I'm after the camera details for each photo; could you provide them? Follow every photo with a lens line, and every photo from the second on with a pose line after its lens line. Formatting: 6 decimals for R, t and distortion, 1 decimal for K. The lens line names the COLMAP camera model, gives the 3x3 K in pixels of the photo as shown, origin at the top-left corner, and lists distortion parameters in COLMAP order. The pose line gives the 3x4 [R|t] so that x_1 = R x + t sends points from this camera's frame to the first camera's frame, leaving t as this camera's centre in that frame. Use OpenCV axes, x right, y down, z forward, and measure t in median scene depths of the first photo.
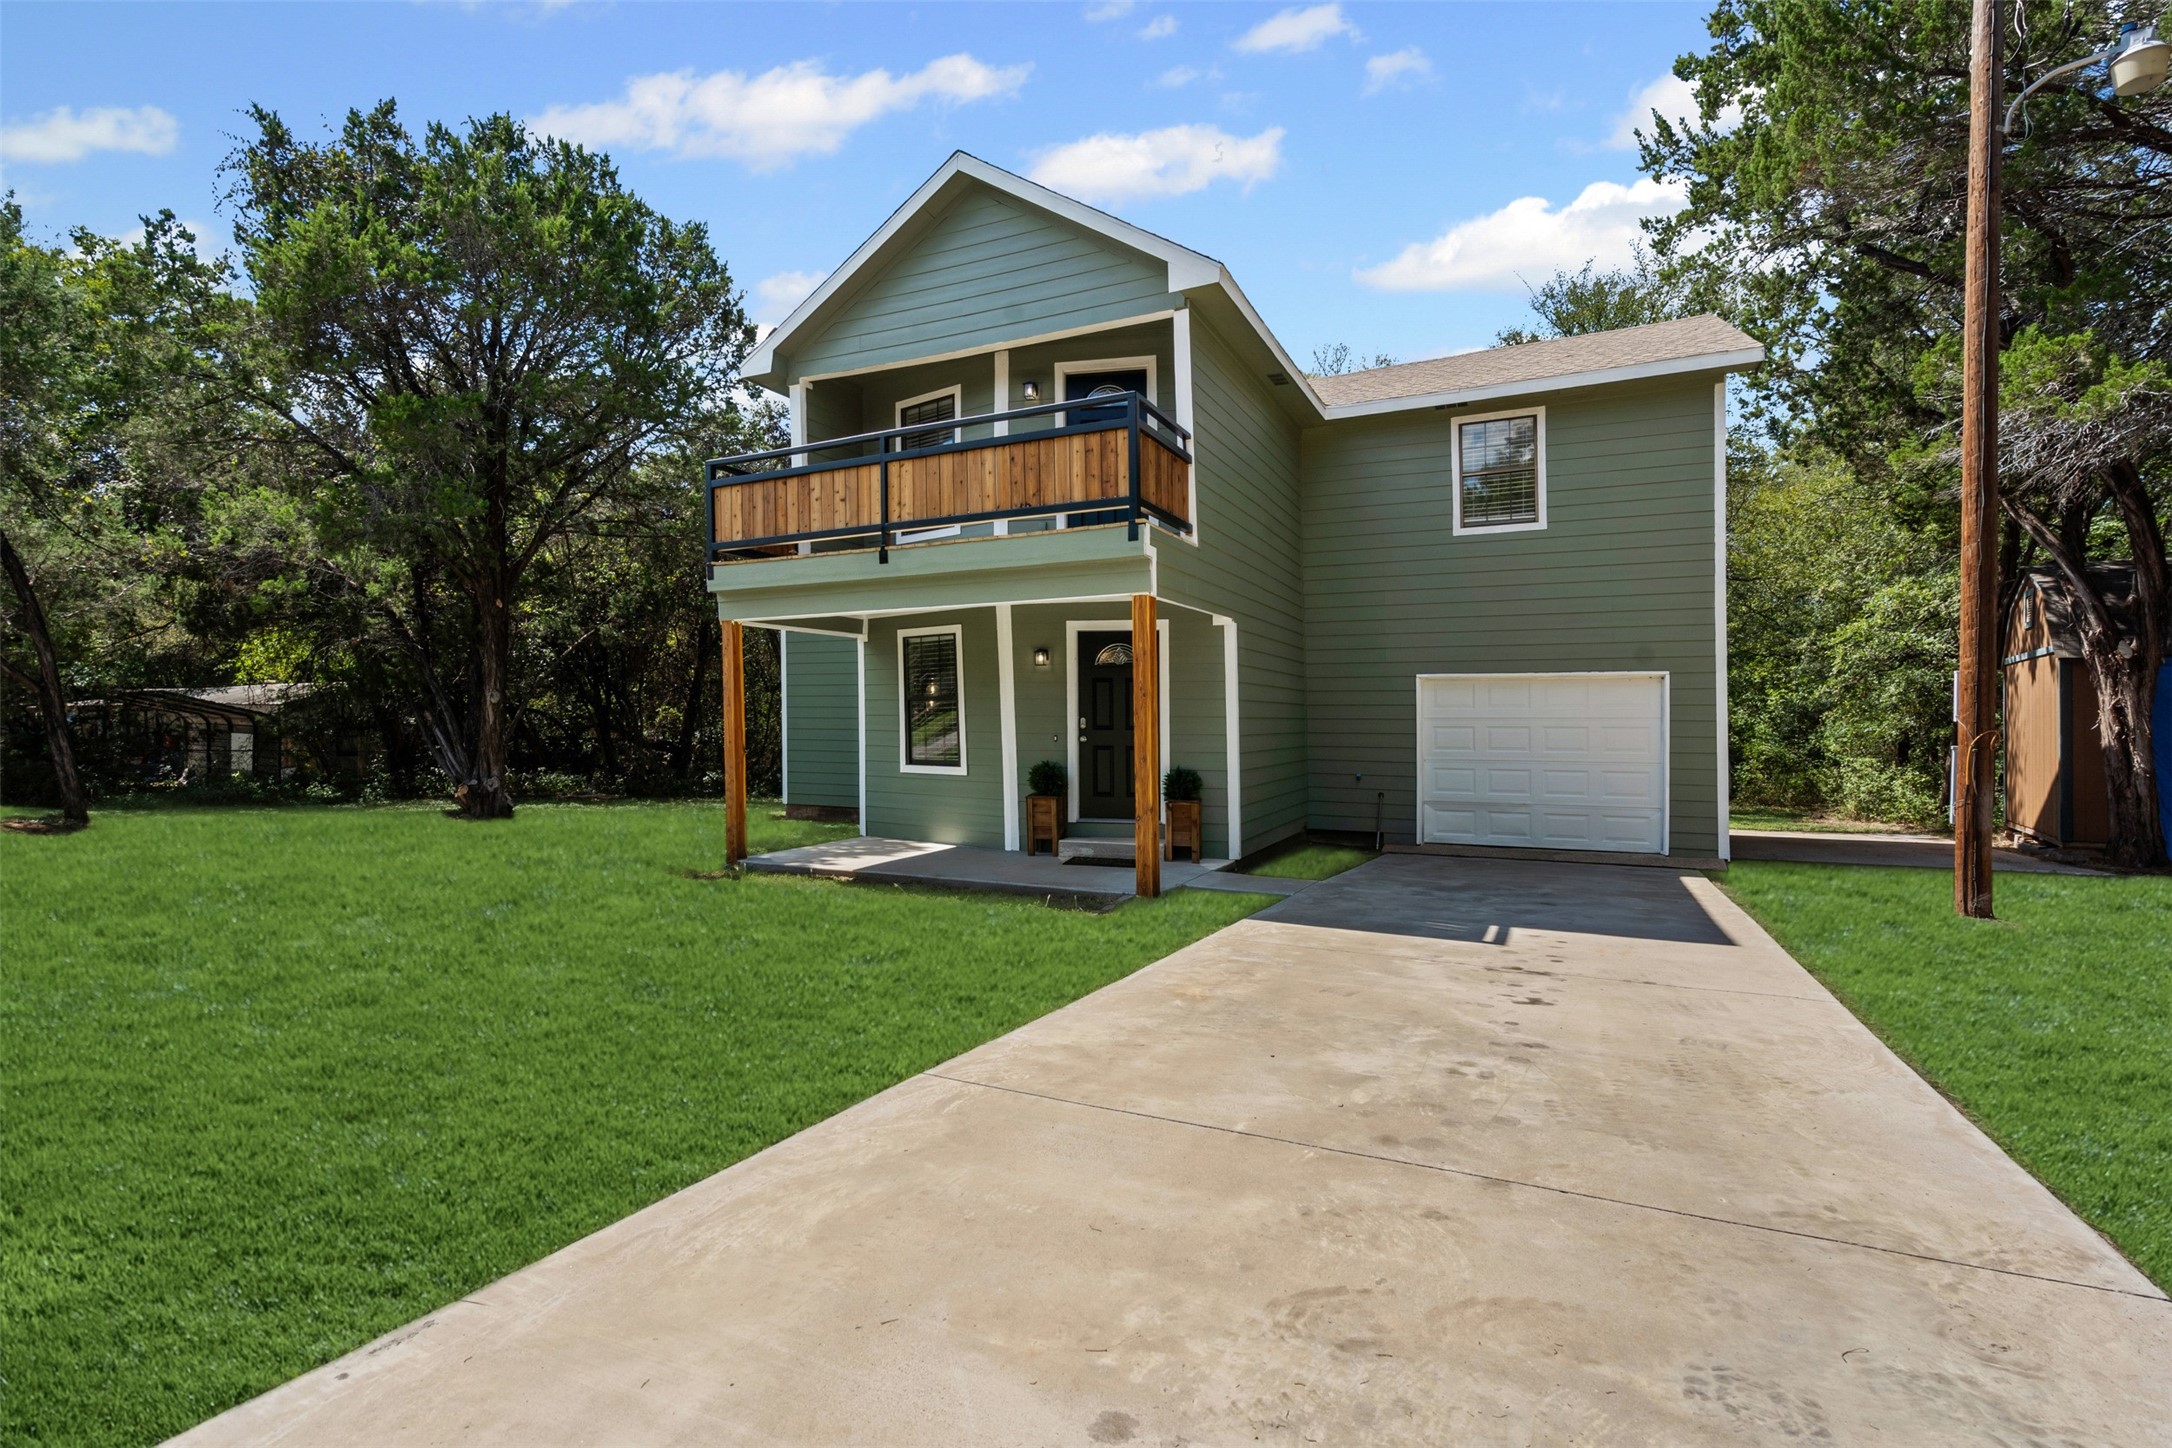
lens RADIAL K [[983.4, 0, 1070.7], [0, 983.4, 725.0], [0, 0, 1]] dist [0.002044, -0.000450]
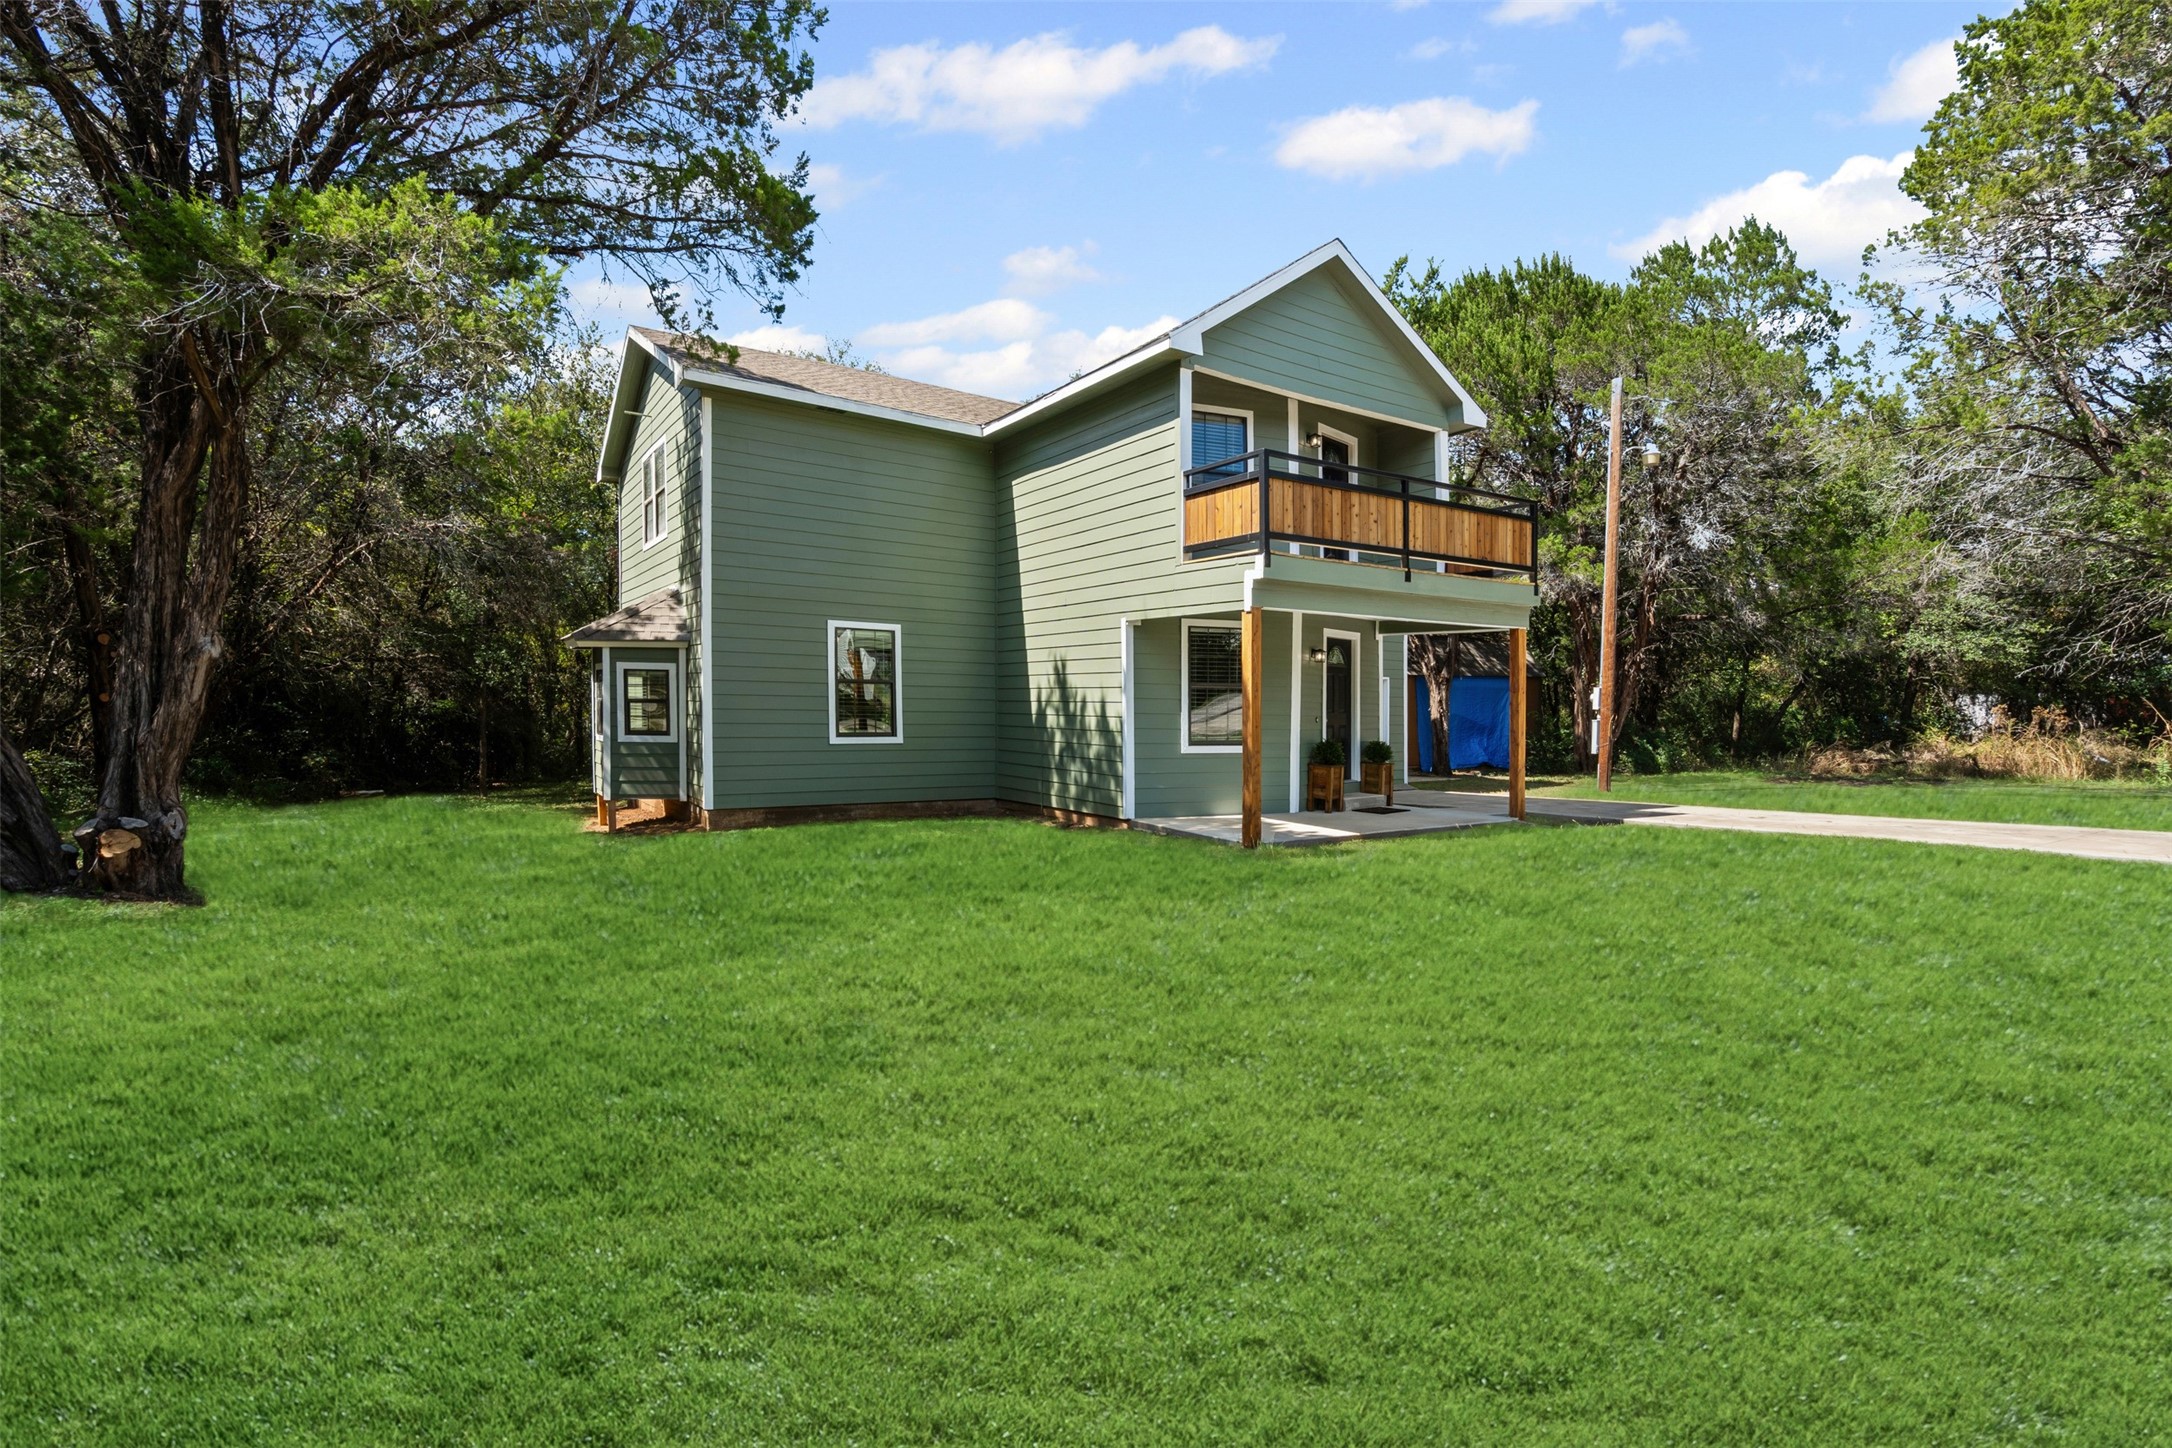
lens RADIAL K [[983.4, 0, 1065.8], [0, 983.4, 723.6], [0, 0, 1]] dist [0.002044, -0.000450]
pose [[0.515097, -0.013907, 0.857019, -1.296705], [-0.007728, 0.999752, 0.020868, -0.005921], [-0.857097, -0.017372, 0.514862, 0.631189]]
